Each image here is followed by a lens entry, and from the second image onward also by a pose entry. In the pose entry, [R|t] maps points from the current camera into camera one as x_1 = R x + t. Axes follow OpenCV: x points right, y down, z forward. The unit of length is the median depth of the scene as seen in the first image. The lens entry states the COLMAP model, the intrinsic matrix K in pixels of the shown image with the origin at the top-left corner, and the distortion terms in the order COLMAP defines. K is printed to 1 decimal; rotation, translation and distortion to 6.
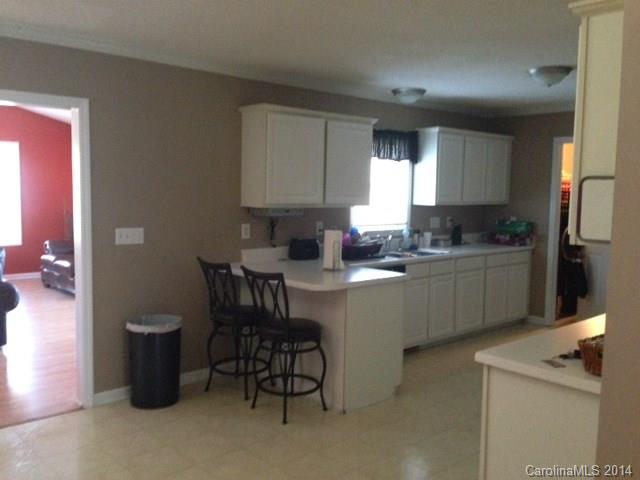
lens RADIAL K [[616.9, 0, 320.0], [0, 616.9, 240.0], [0, 0, 1]] dist [-0.015850, -0.000511]
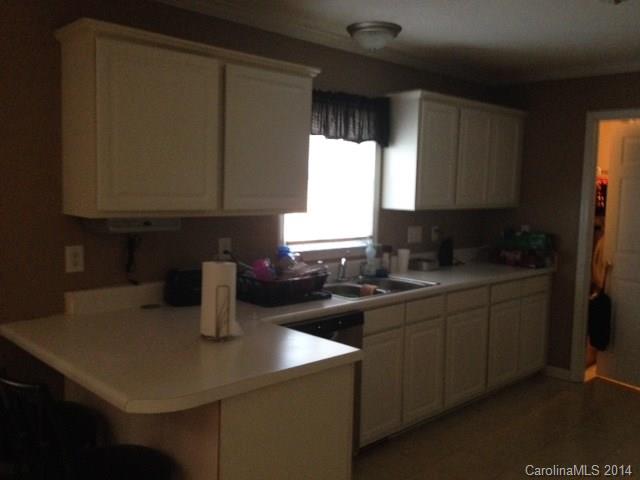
lens RADIAL K [[597.4, 0, 320.0], [0, 597.4, 240.0], [0, 0, 1]] dist [0.011435, 0.003600]
pose [[0.999744, 0.003886, 0.022270, 0.072464], [-0.004062, 0.999961, 0.007853, -0.029677], [-0.022239, -0.007941, 0.999721, 0.367941]]
